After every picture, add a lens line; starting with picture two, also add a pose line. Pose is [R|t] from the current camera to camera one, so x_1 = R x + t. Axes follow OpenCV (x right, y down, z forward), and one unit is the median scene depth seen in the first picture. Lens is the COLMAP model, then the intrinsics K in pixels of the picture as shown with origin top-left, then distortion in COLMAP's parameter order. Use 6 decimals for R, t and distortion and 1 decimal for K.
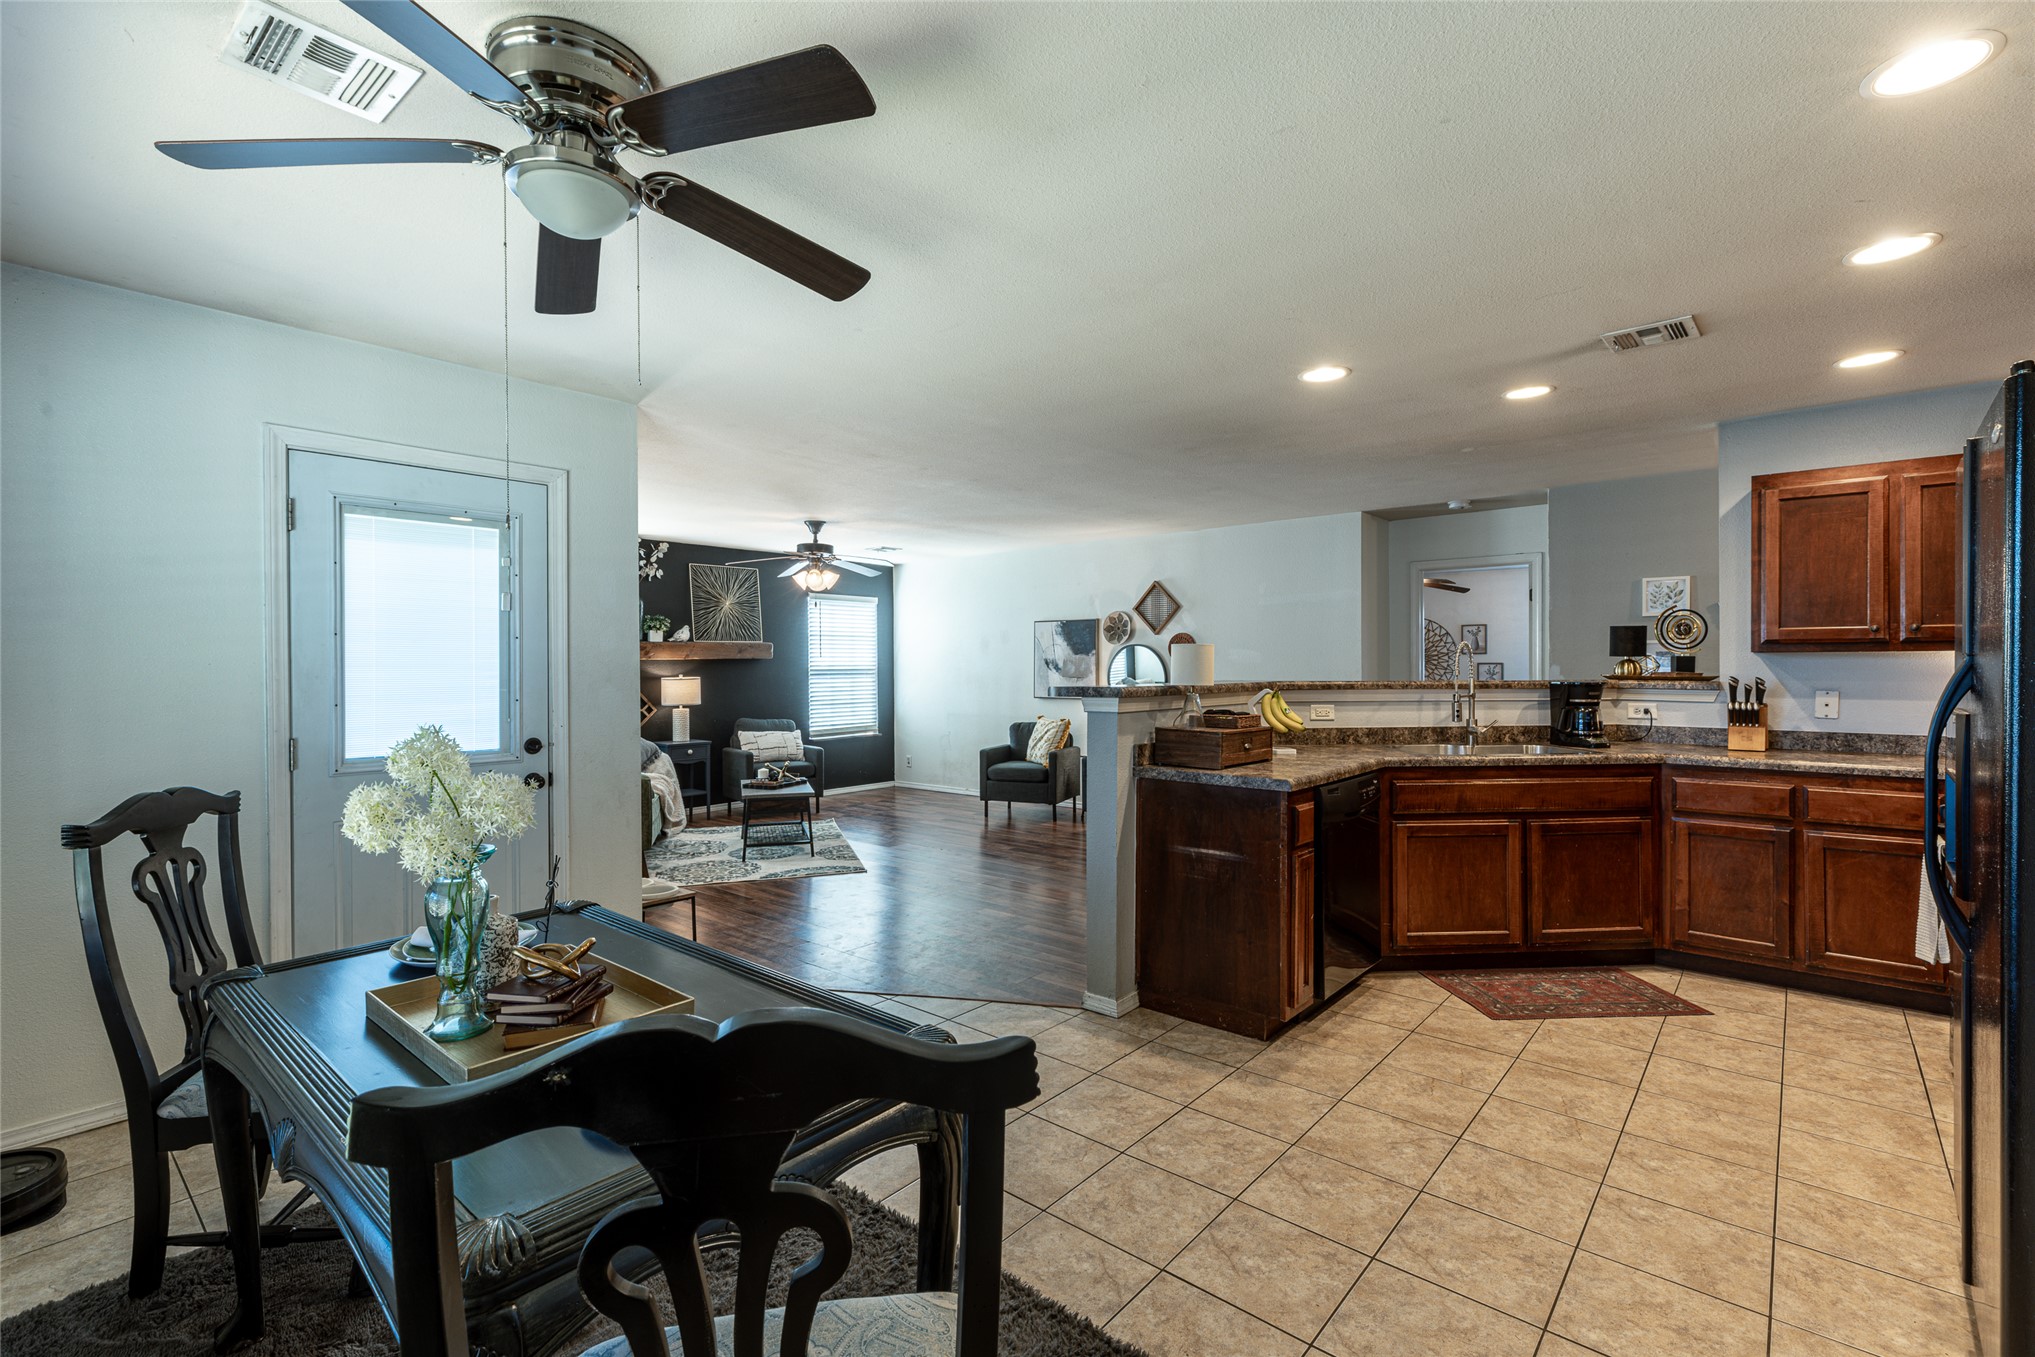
lens RADIAL K [[905.5, 0, 1020.1], [0, 905.5, 669.9], [0, 0, 1]] dist [0.003436, -0.000119]
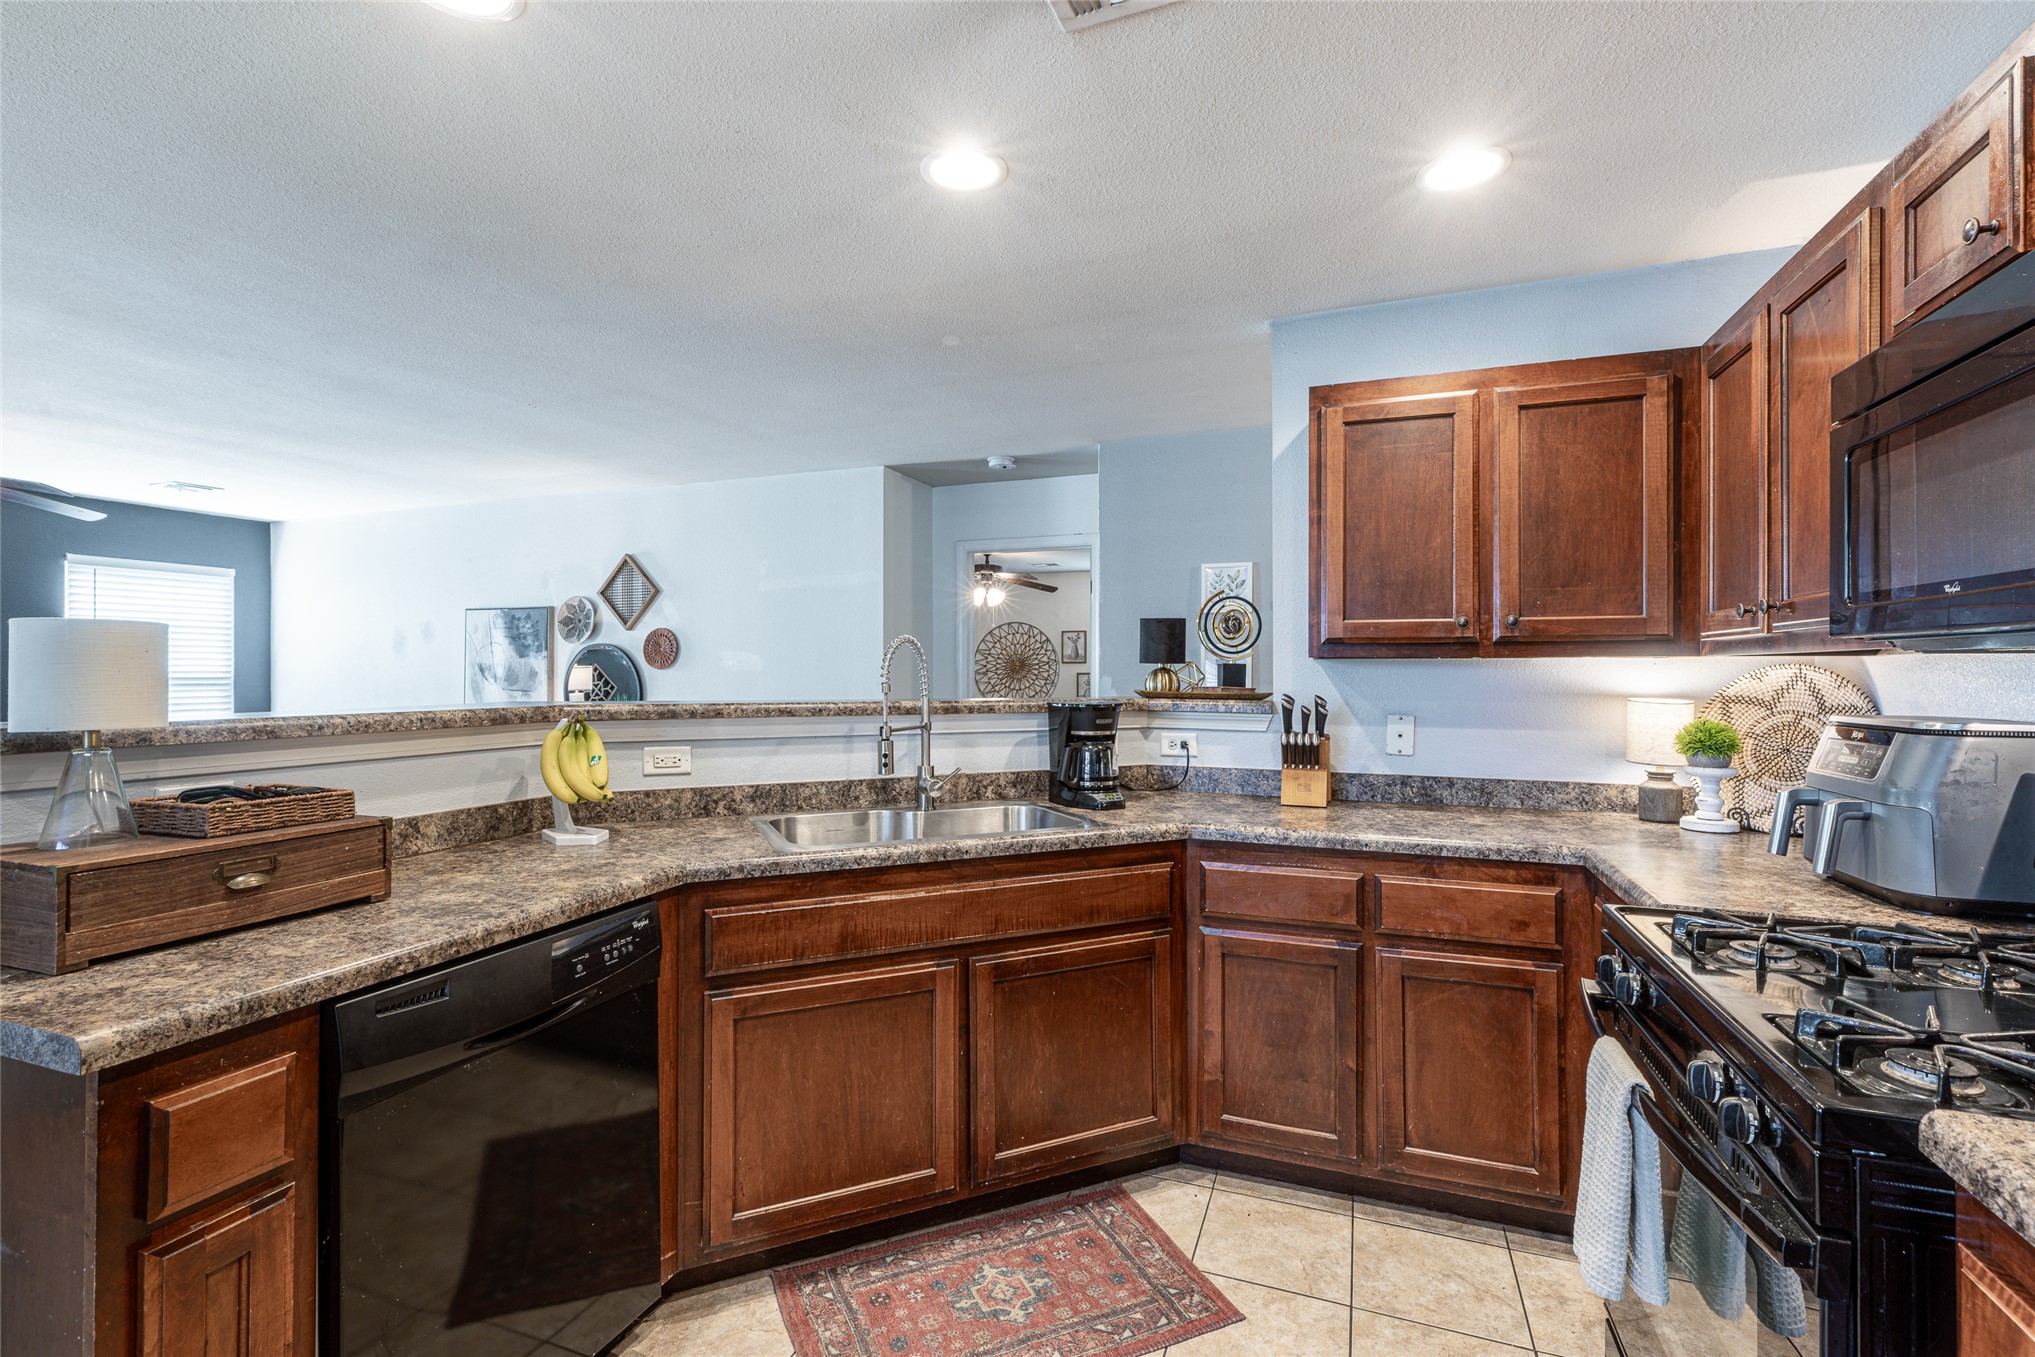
lens RADIAL K [[905.5, 0, 1018.7], [0, 905.5, 671.0], [0, 0, 1]] dist [0.003436, -0.000119]
pose [[0.939957, 0.005624, 0.341245, 0.352875], [-0.002812, 0.999958, -0.008735, -0.003207], [-0.341280, 0.007251, 0.939934, 0.418082]]
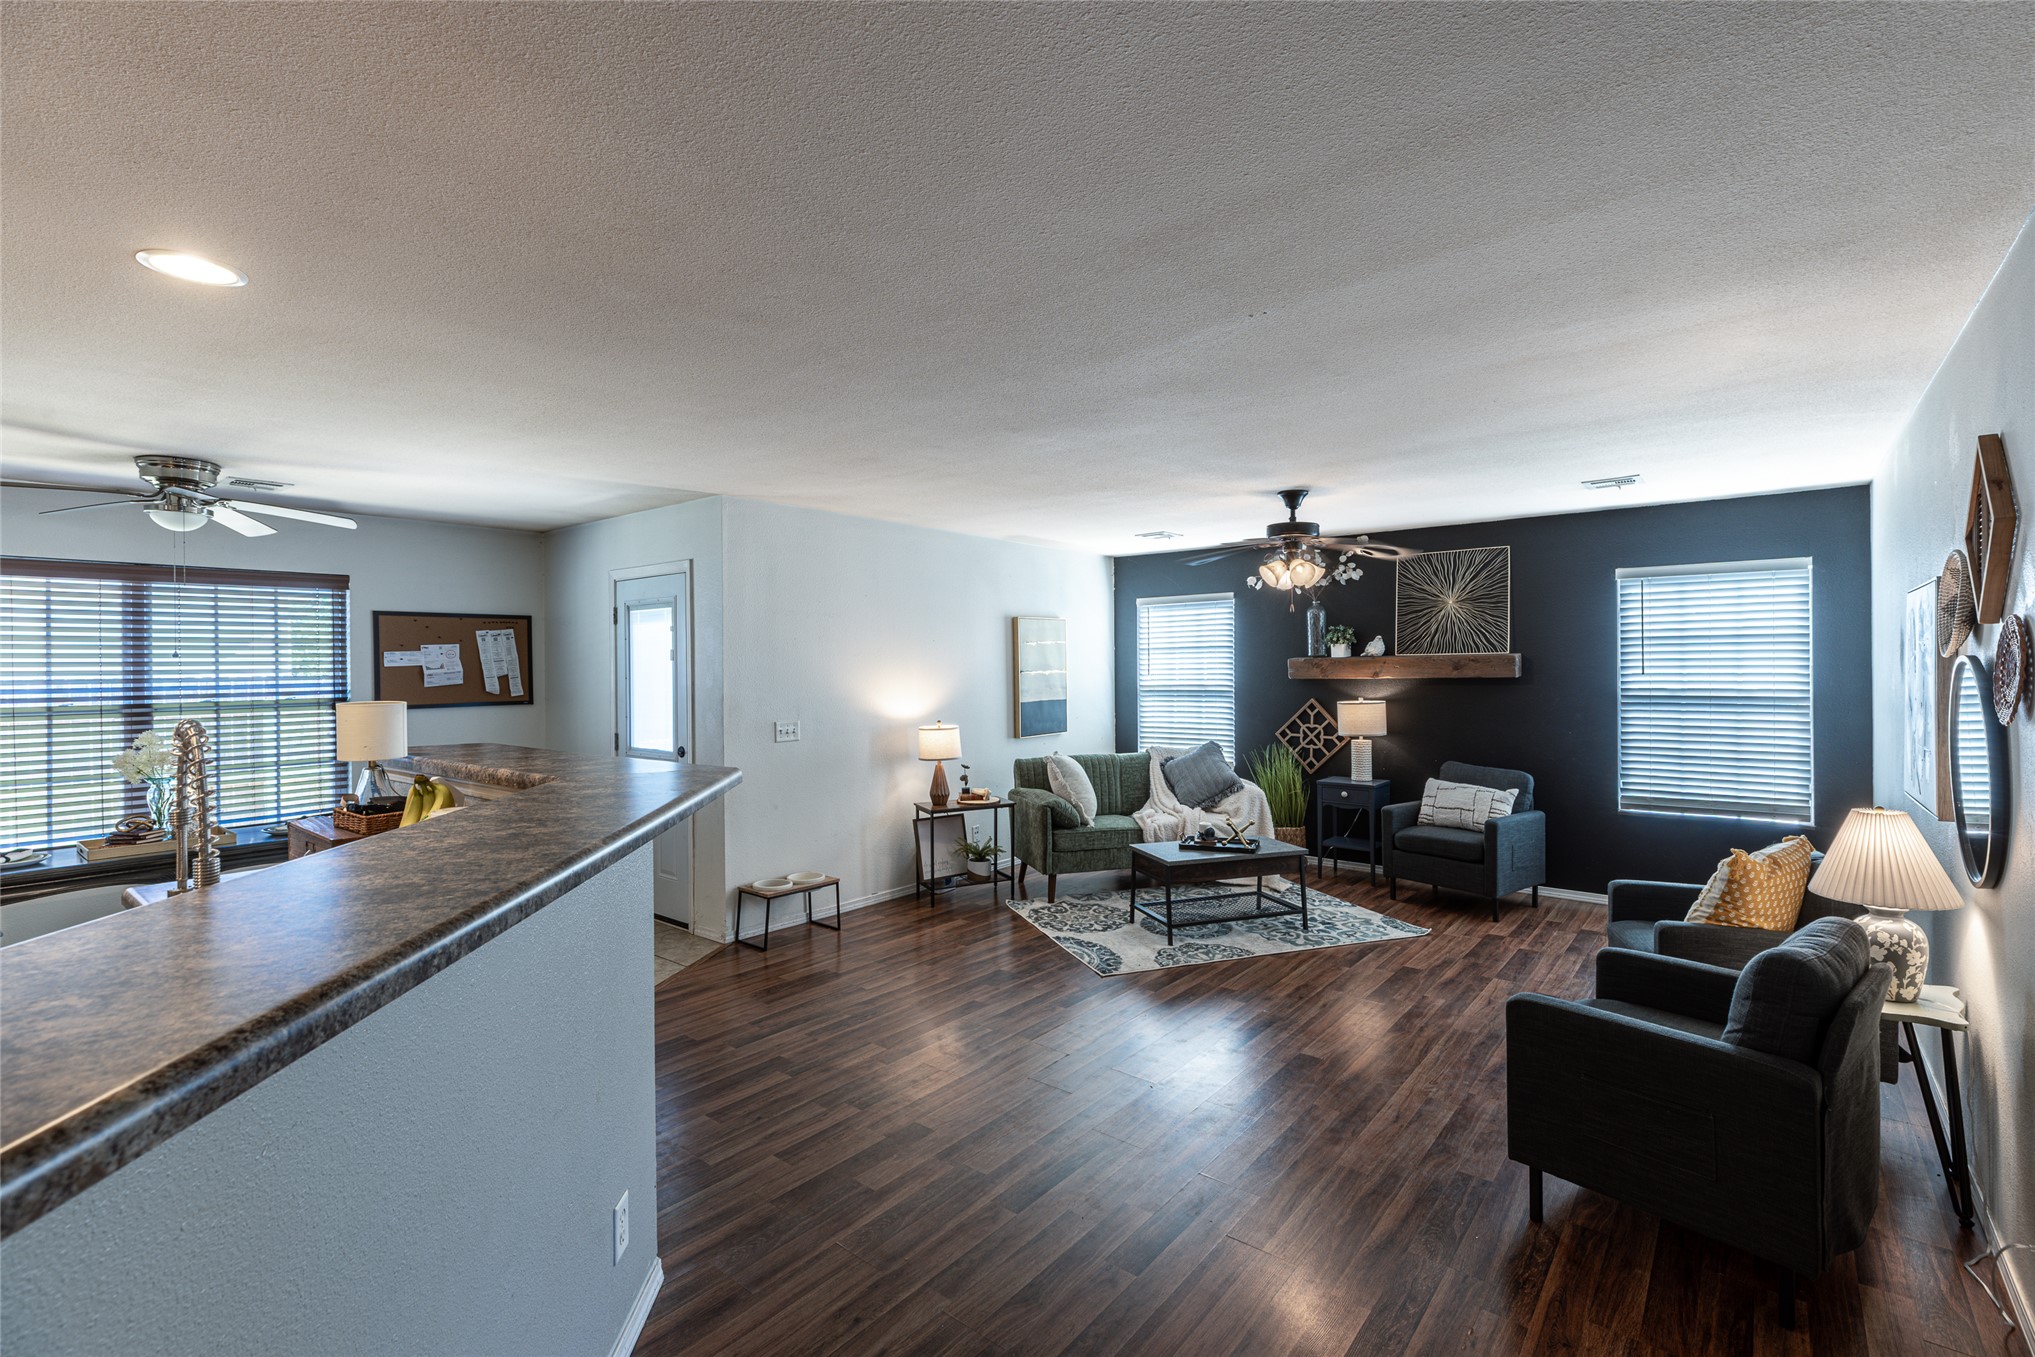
lens RADIAL K [[905.5, 0, 1019.2], [0, 905.5, 666.9], [0, 0, 1]] dist [0.003436, -0.000119]
pose [[0.025601, 0.004907, -0.999660, 0.773356], [0.002295, 0.999985, 0.004967, -0.049184], [0.999670, -0.002422, 0.025589, 1.237886]]
